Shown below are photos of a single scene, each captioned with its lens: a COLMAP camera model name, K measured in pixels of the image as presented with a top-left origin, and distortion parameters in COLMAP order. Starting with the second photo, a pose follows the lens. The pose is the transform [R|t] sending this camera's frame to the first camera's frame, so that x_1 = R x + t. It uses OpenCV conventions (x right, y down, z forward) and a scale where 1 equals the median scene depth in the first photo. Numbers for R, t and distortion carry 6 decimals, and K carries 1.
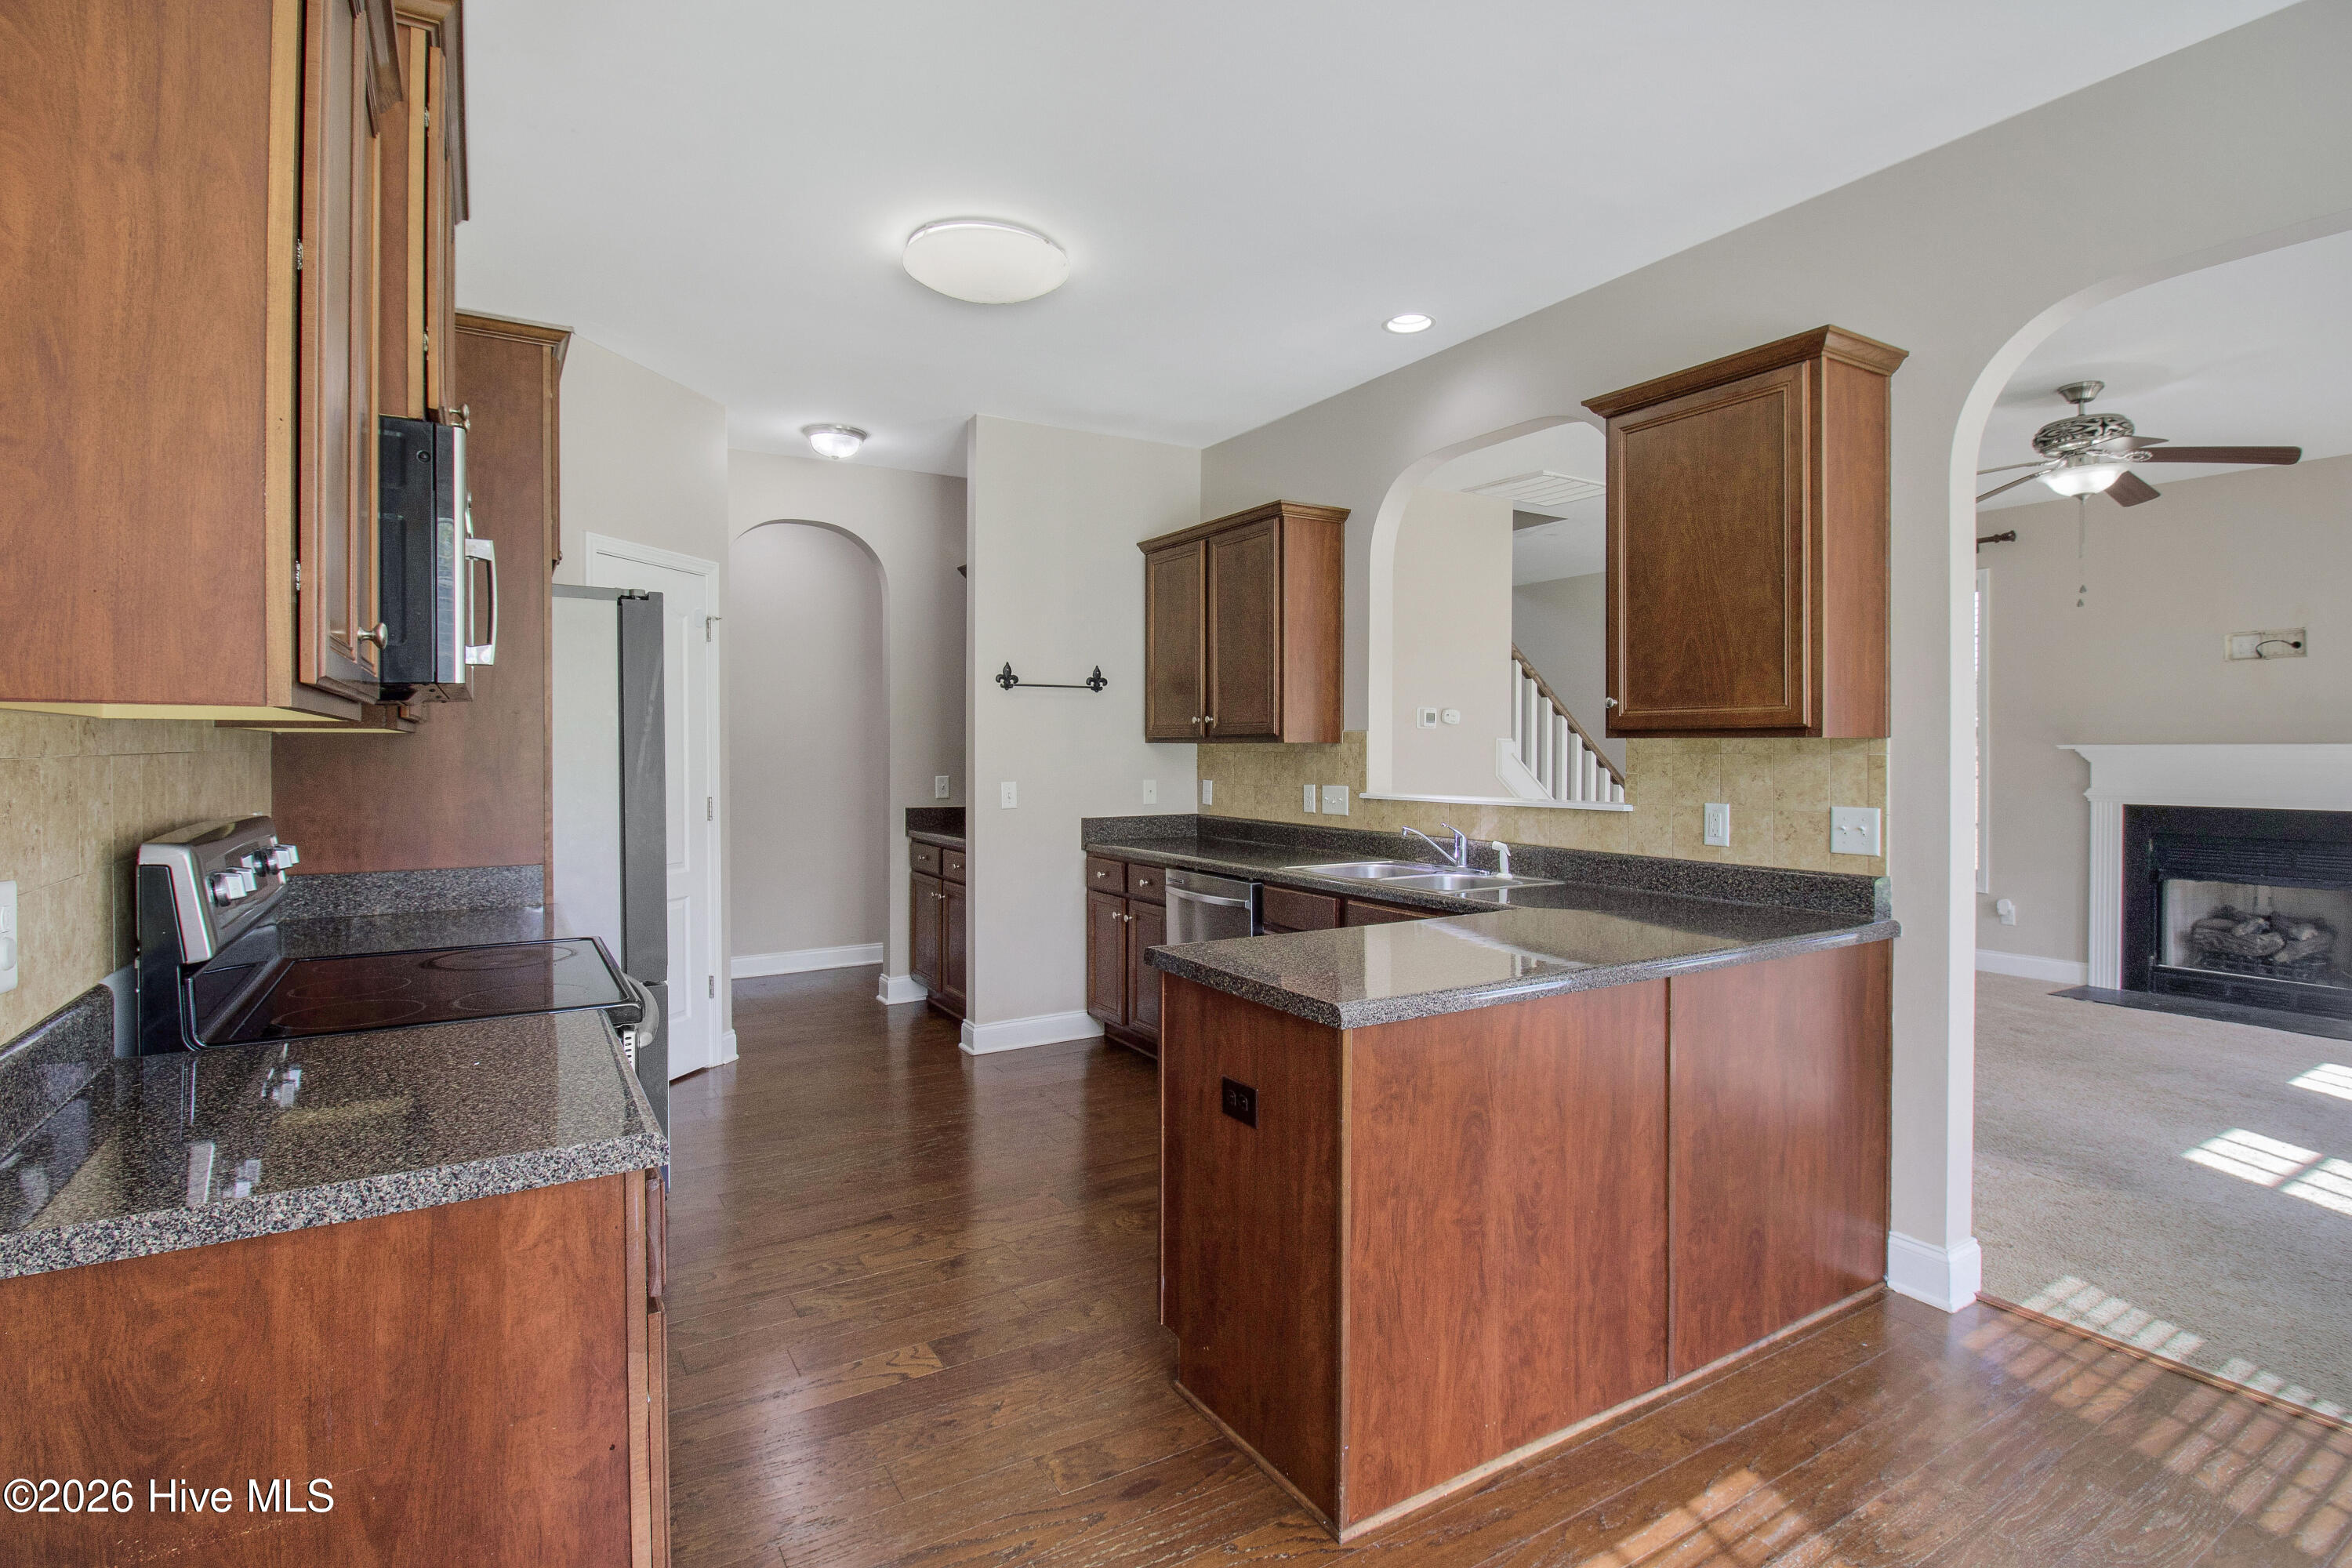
lens RADIAL K [[1128.1, 0, 1173.9], [0, 1128.1, 751.1], [0, 0, 1]] dist [0.000359, 0.000021]
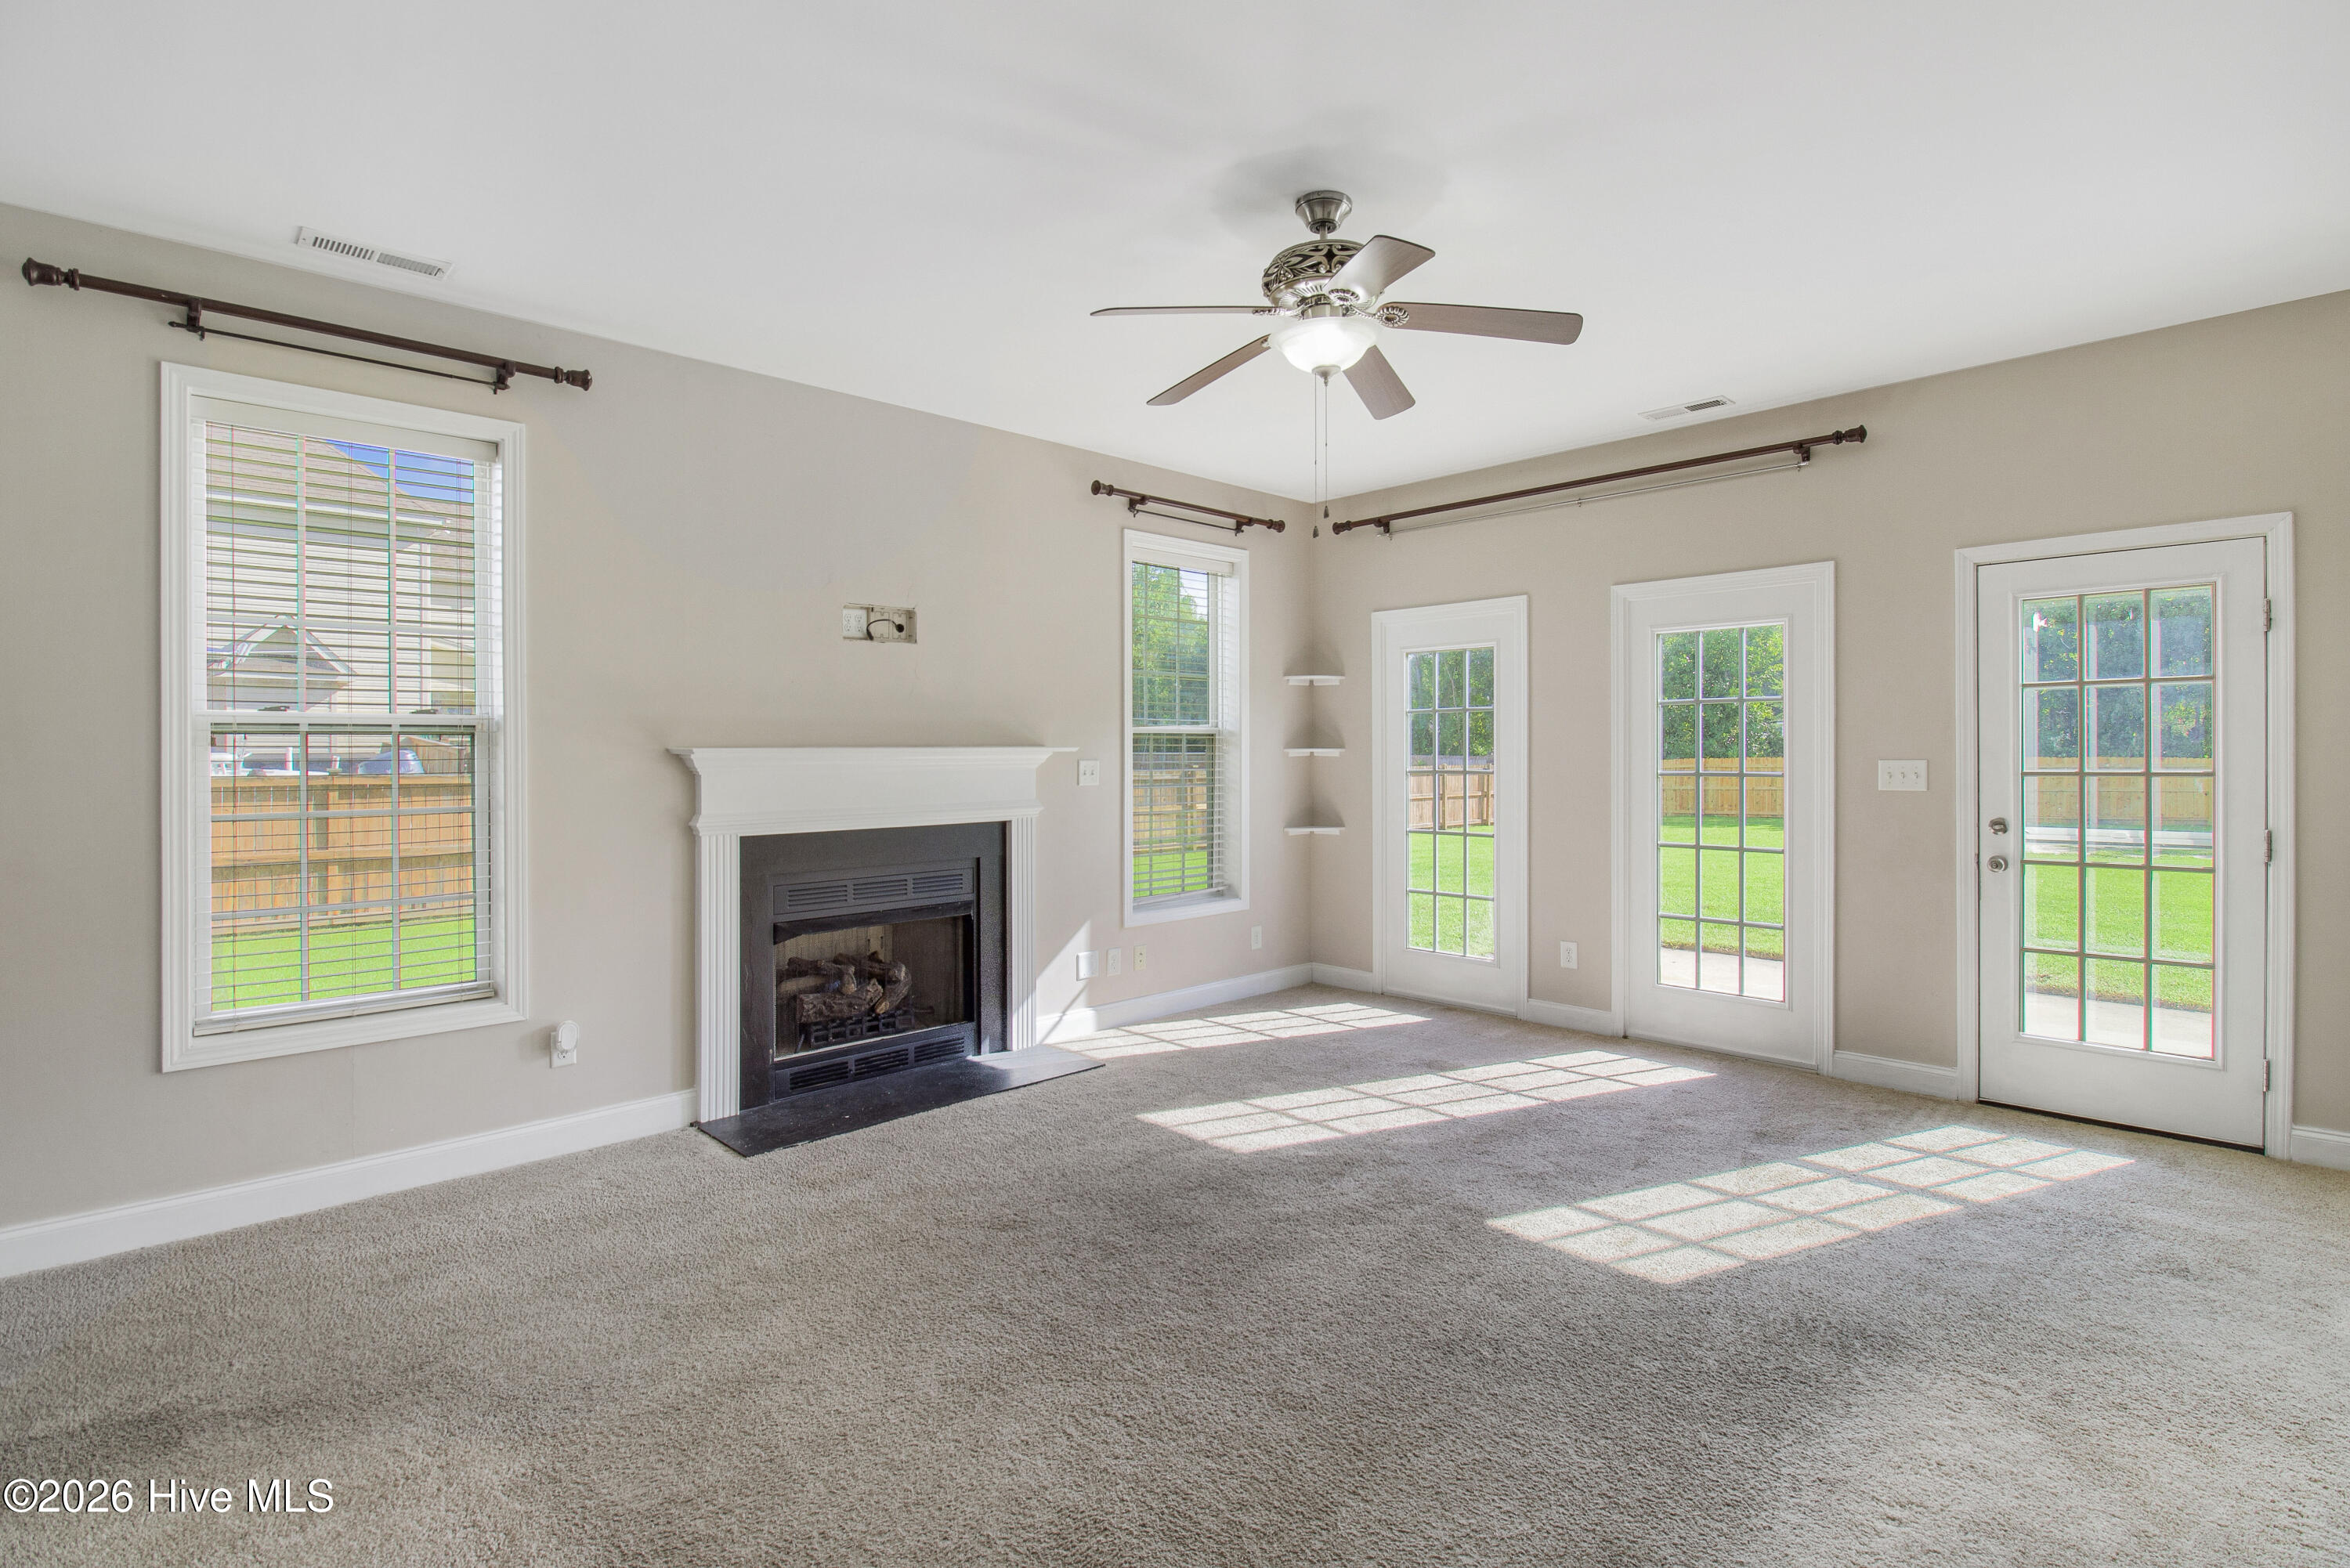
lens RADIAL K [[1127.0, 0, 1172.9], [0, 1127.0, 751.1], [0, 0, 1]] dist [0.000359, 0.000021]
pose [[-0.208450, 0.000380, 0.978033, 0.137994], [0.003832, 0.999993, 0.000428, -0.002738], [-0.978025, 0.003837, -0.208450, 0.961341]]
